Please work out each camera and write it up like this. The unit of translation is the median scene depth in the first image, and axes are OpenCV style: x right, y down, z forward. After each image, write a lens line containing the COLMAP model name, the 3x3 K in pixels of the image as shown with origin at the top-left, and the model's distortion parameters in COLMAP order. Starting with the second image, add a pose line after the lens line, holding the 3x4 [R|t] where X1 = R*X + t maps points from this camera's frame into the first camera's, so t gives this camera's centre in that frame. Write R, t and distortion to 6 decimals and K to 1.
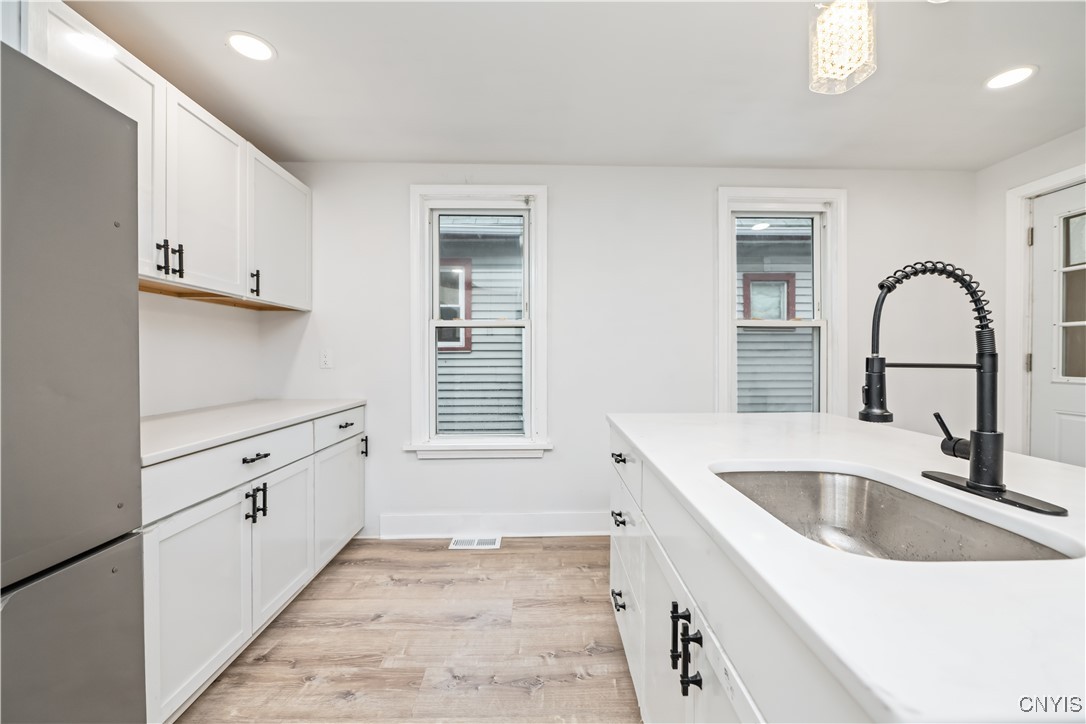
lens RADIAL K [[439.5, 0, 544.0], [0, 439.5, 361.6], [0, 0, 1]] dist [-0.007299, -0.000835]
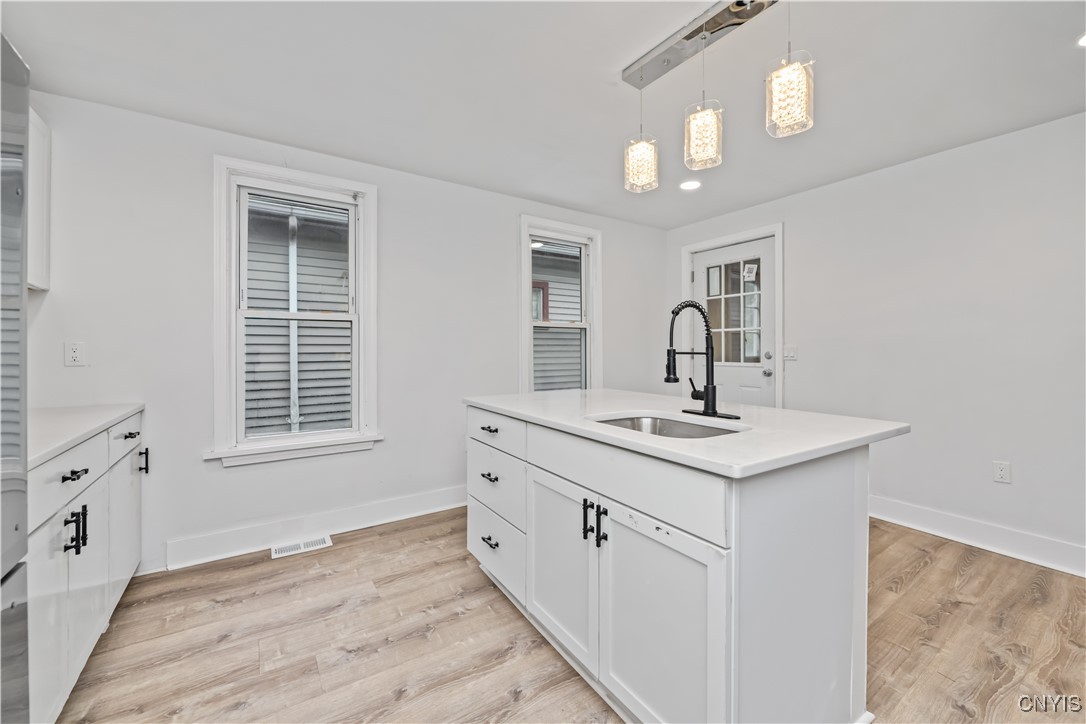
lens RADIAL K [[439.5, 0, 555.8], [0, 439.5, 353.3], [0, 0, 1]] dist [-0.007299, -0.000835]
pose [[0.837413, -0.005250, 0.546545, -0.297027], [0.009088, 0.999949, -0.004319, 0.004837], [-0.546495, 0.008584, 0.837419, -0.138103]]
